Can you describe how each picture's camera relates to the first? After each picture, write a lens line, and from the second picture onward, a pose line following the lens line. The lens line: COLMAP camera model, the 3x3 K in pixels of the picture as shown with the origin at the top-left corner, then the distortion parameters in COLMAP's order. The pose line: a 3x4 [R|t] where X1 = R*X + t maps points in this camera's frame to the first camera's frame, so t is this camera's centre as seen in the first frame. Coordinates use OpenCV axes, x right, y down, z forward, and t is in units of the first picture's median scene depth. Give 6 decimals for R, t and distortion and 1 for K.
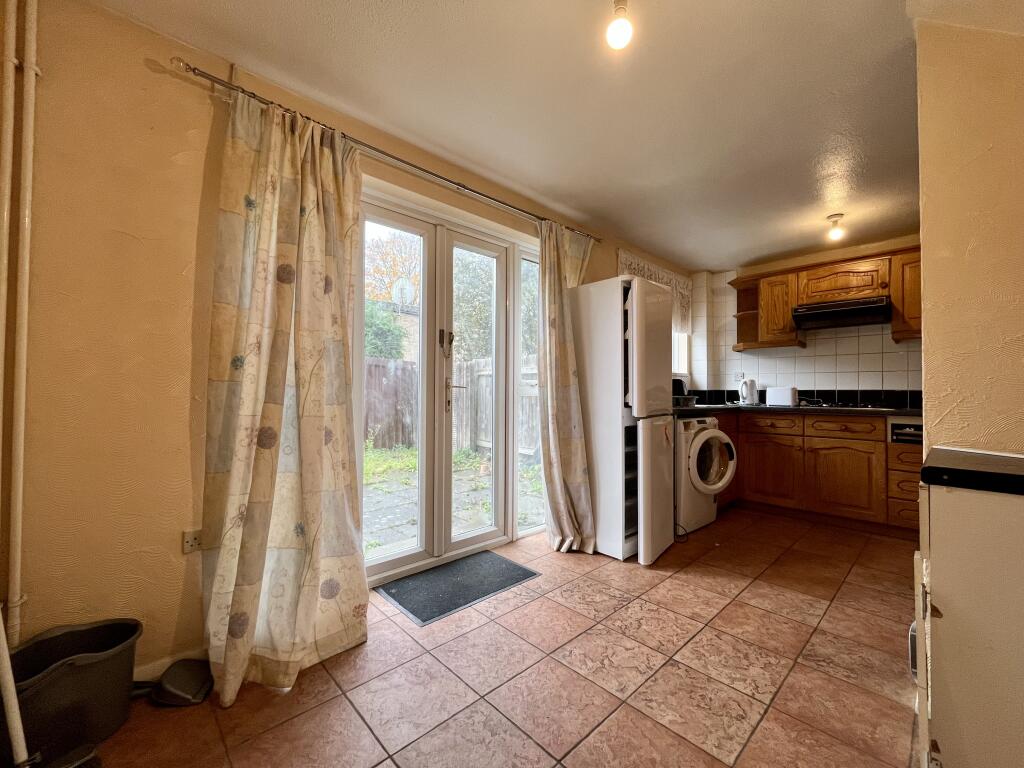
lens RADIAL K [[418.9, 0, 509.4], [0, 418.9, 385.0], [0, 0, 1]] dist [-0.001743, -0.000155]
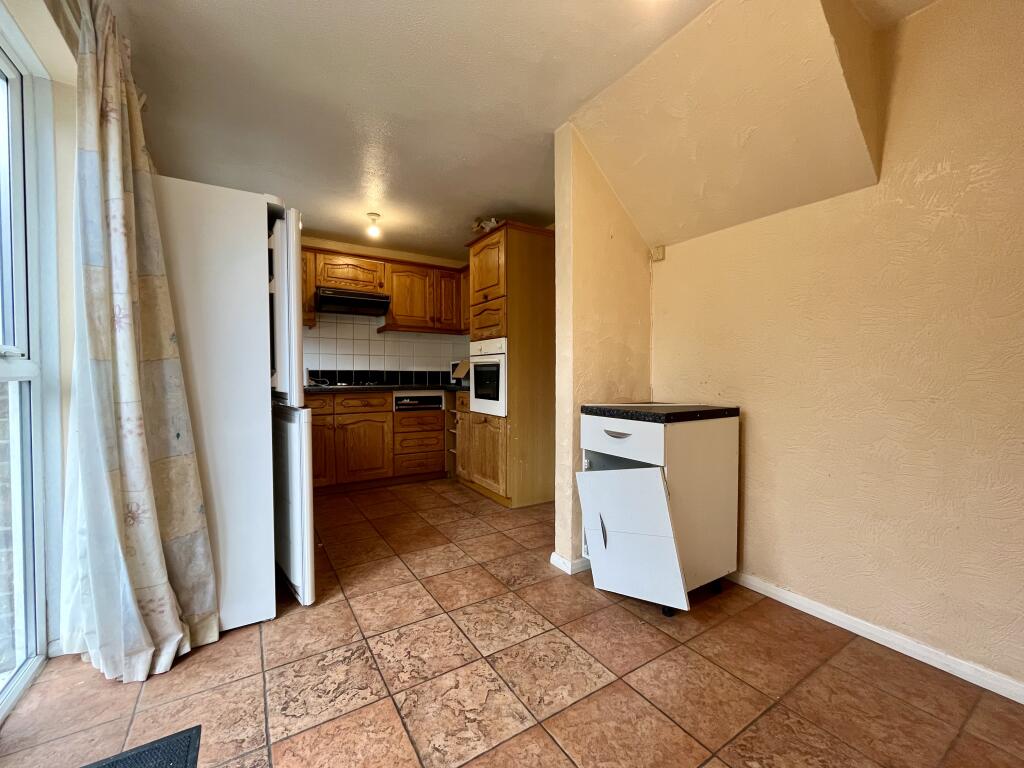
lens RADIAL K [[418.9, 0, 509.4], [0, 418.9, 385.0], [0, 0, 1]] dist [-0.001743, -0.000155]
pose [[0.182507, -0.029465, 0.982763, -0.360447], [-0.015511, 0.999340, 0.032842, 0.011968], [-0.983082, -0.021237, 0.181929, 0.569384]]
